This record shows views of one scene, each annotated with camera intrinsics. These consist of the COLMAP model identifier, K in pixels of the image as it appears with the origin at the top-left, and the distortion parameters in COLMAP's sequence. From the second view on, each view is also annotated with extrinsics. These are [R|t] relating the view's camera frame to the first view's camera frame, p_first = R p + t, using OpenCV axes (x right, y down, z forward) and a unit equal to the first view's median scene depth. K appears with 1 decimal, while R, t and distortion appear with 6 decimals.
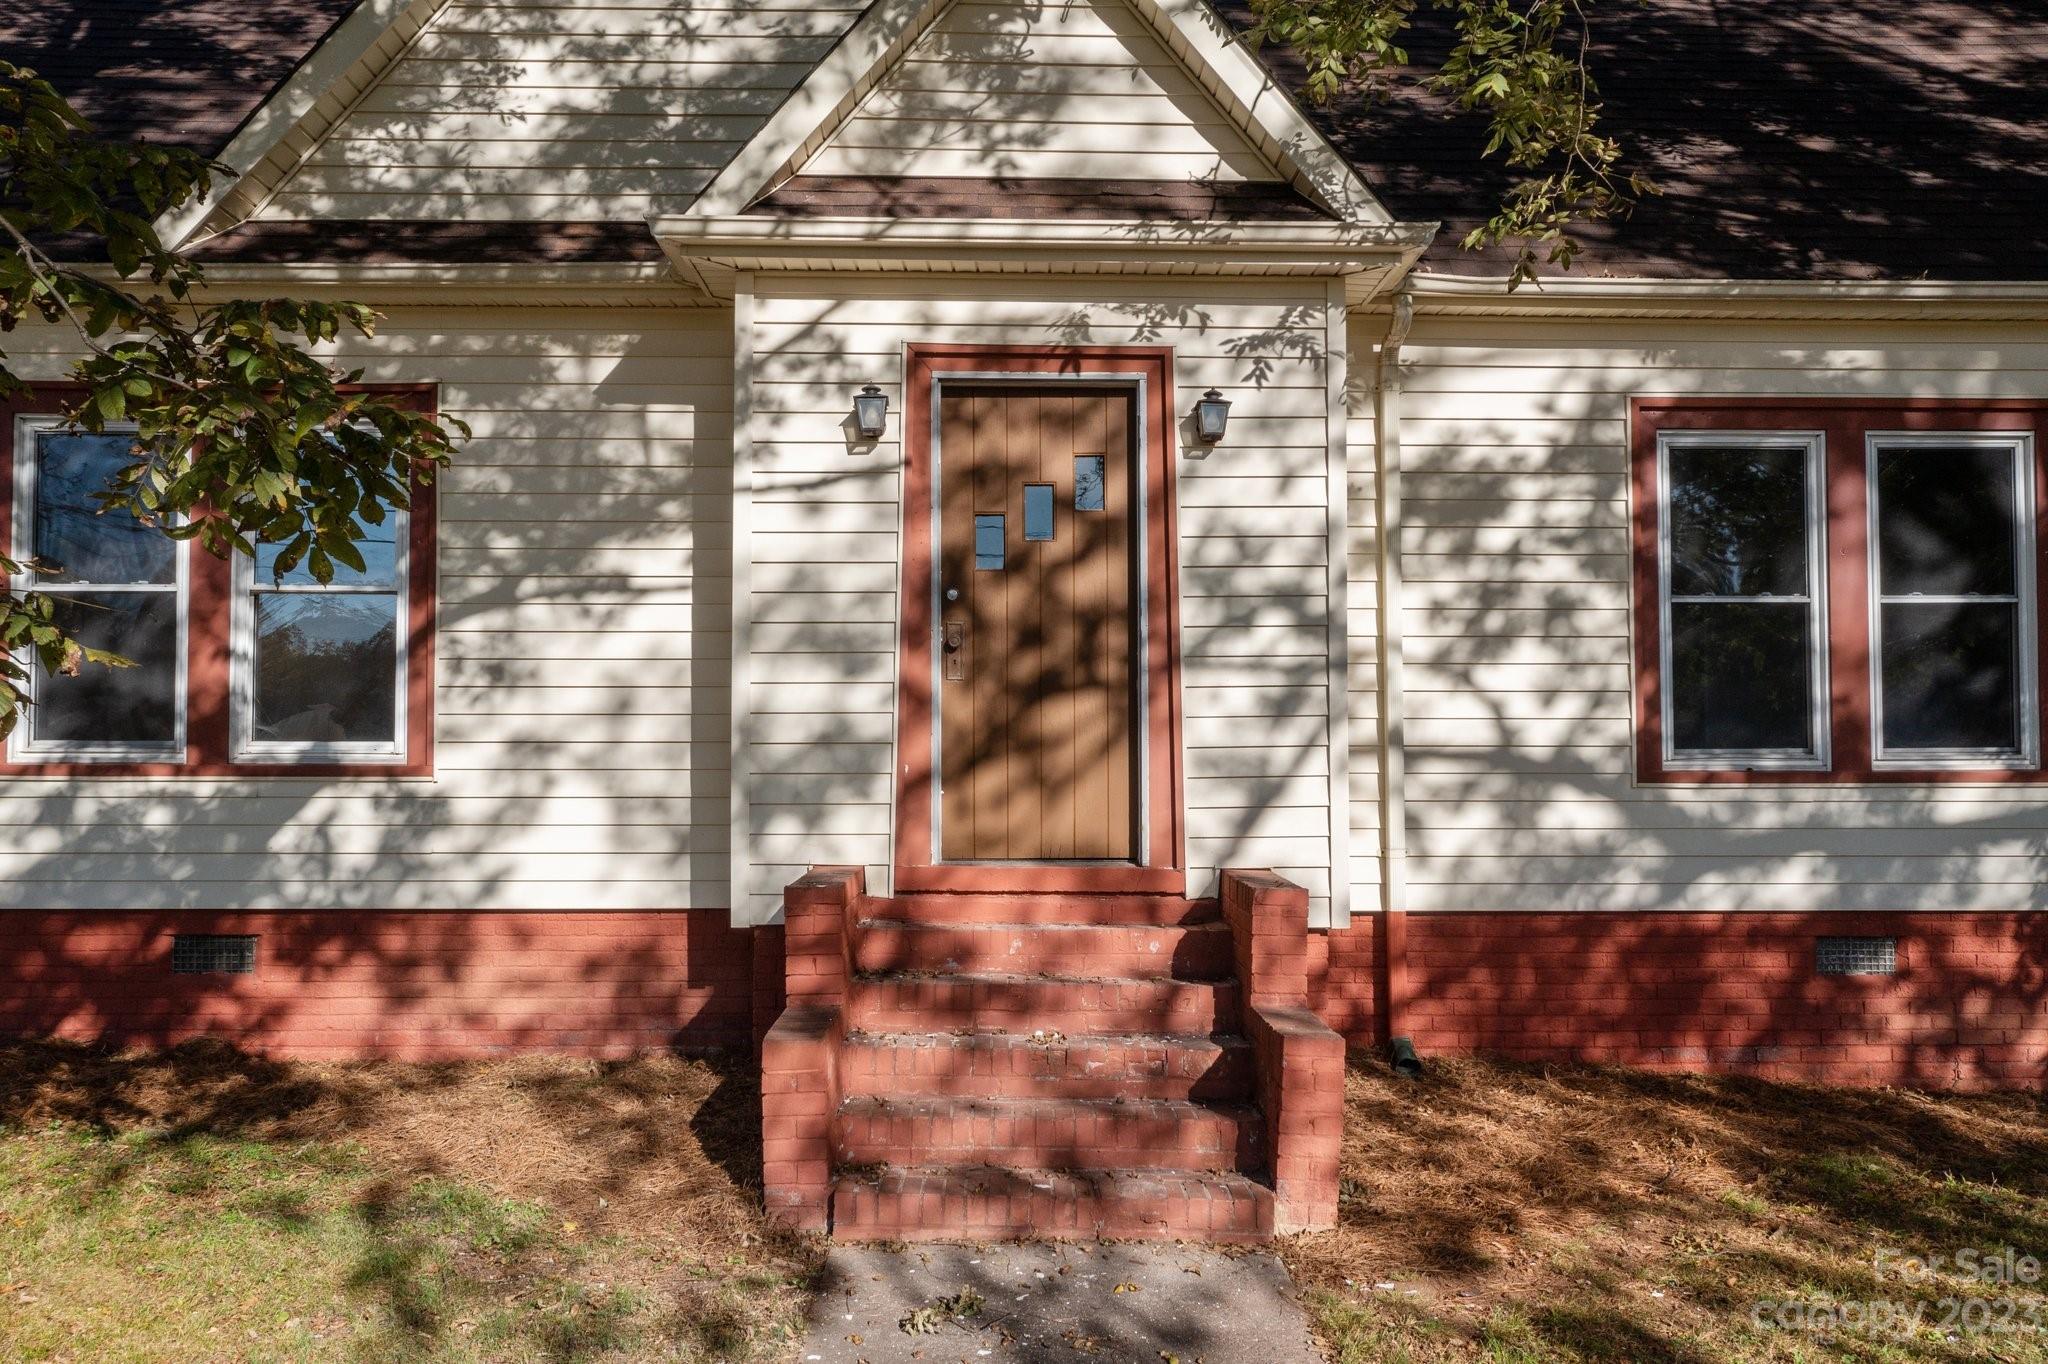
lens RADIAL K [[1639.3, 0, 994.4], [0, 1639.3, 595.3], [0, 0, 1]] dist [0.026332, -0.000052]
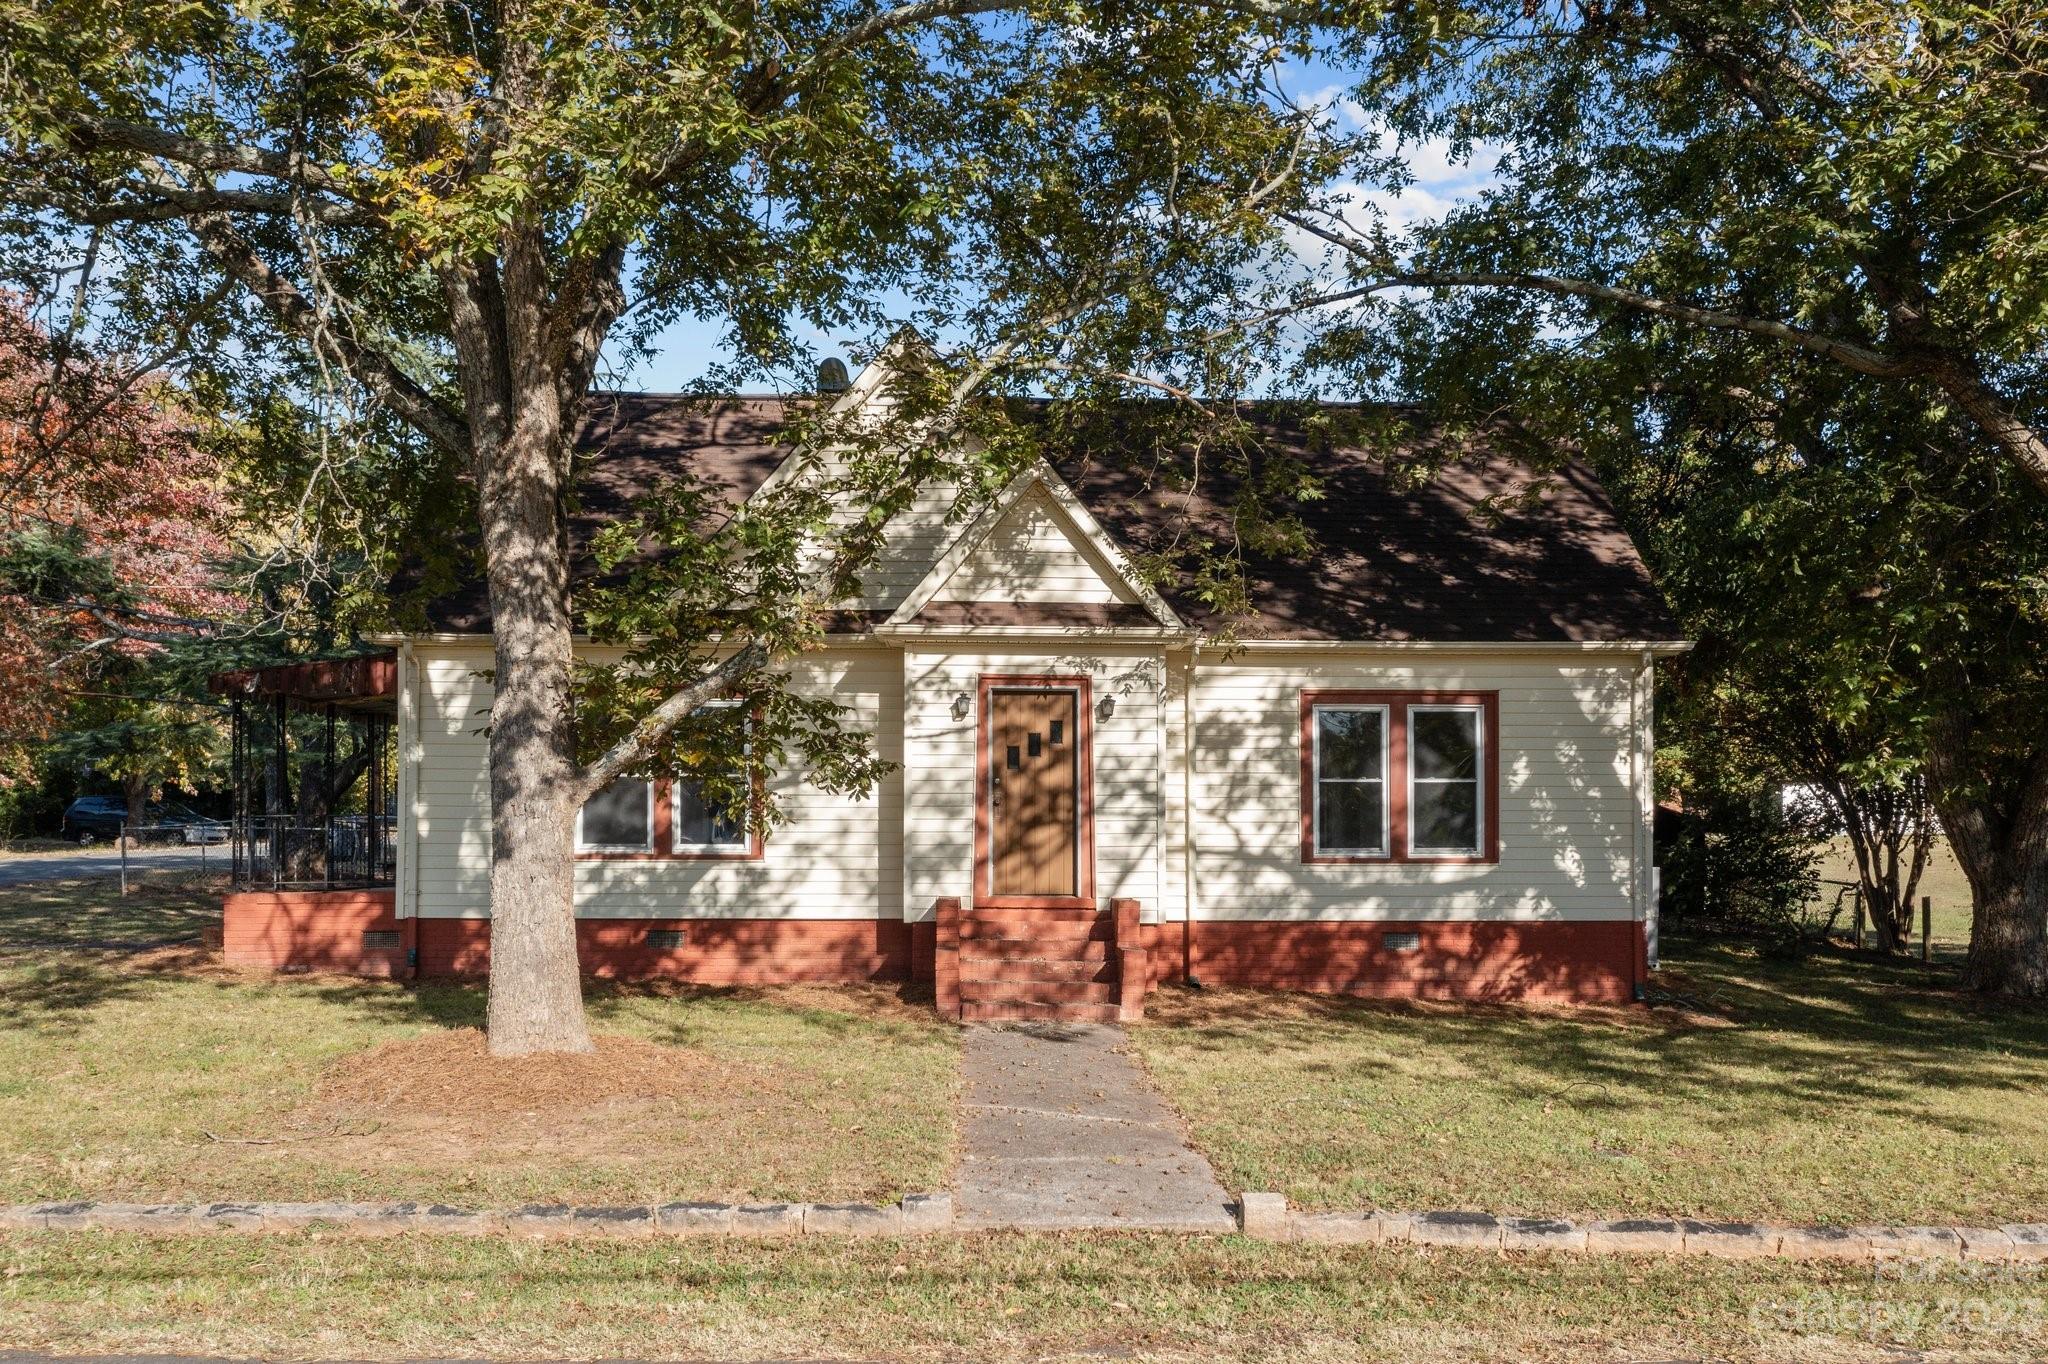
lens RADIAL K [[1623.6, 0, 1024.0], [0, 1623.6, 682.0], [0, 0, 1]] dist [-0.001711, 0.004915]
pose [[0.999517, 0.005500, 0.030582, -0.053377], [-0.004944, 0.999821, -0.018248, -0.095248], [-0.030677, 0.018088, 0.999366, -1.233760]]
